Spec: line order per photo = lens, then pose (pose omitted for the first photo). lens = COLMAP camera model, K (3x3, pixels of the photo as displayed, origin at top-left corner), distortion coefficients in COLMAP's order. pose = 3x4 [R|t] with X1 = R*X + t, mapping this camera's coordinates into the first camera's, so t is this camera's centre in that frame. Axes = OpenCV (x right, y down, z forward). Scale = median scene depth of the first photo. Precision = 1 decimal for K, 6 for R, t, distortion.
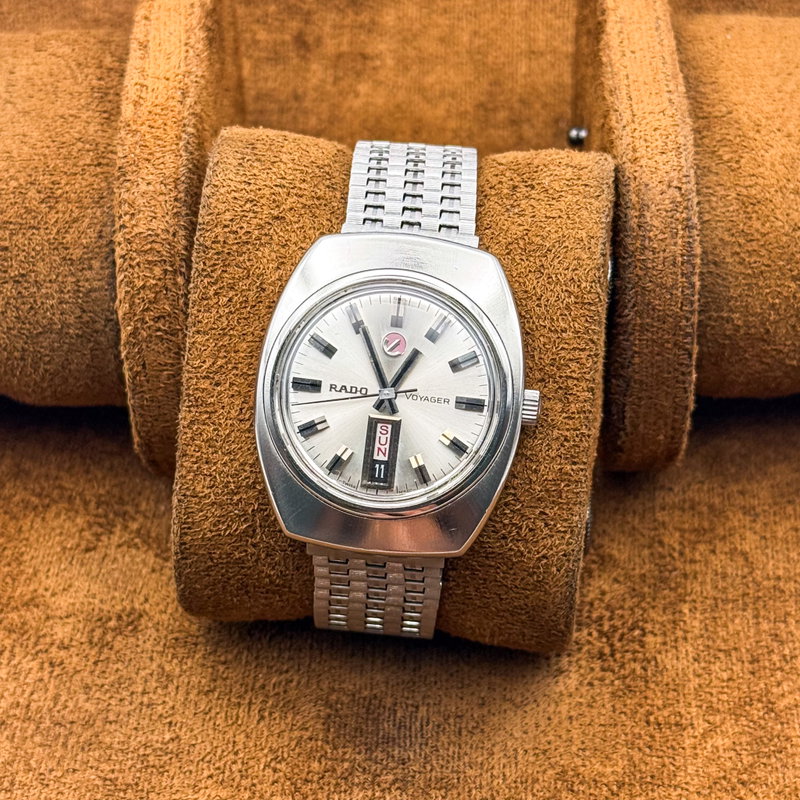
lens RADIAL K [[2097.0, 0, 400.0], [0, 2097.0, 400.0], [0, 0, 1]] dist [0.113656, -0.157716]
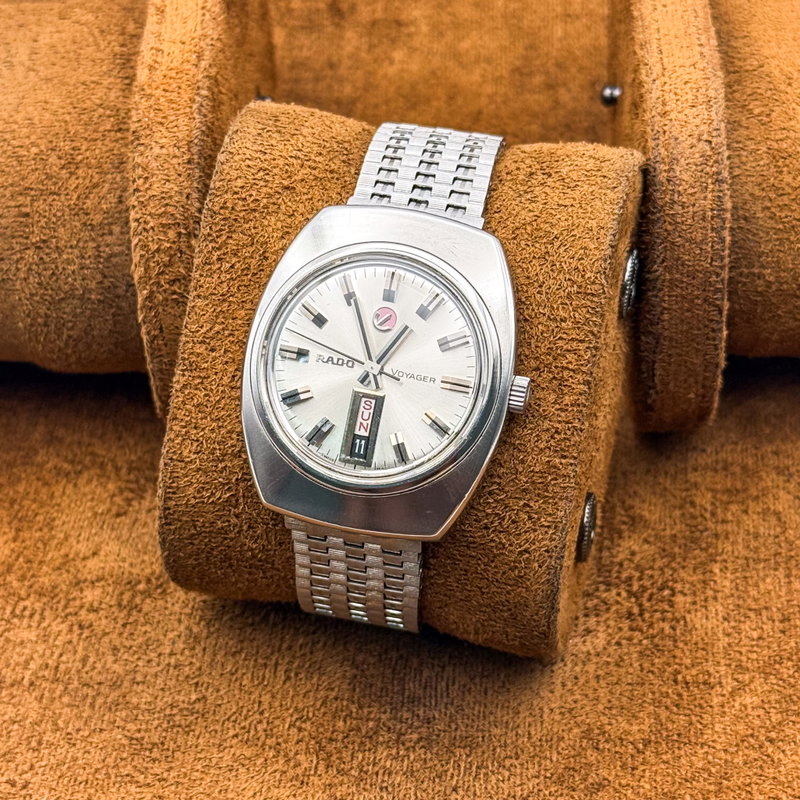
lens RADIAL K [[2097.0, 0, 400.0], [0, 2097.0, 400.0], [0, 0, 1]] dist [0.113656, -0.157716]
pose [[0.990528, 0.076976, -0.113704, 0.115211], [-0.081908, 0.995862, -0.039358, 0.047851], [0.110204, 0.048298, 0.992735, 0.026790]]
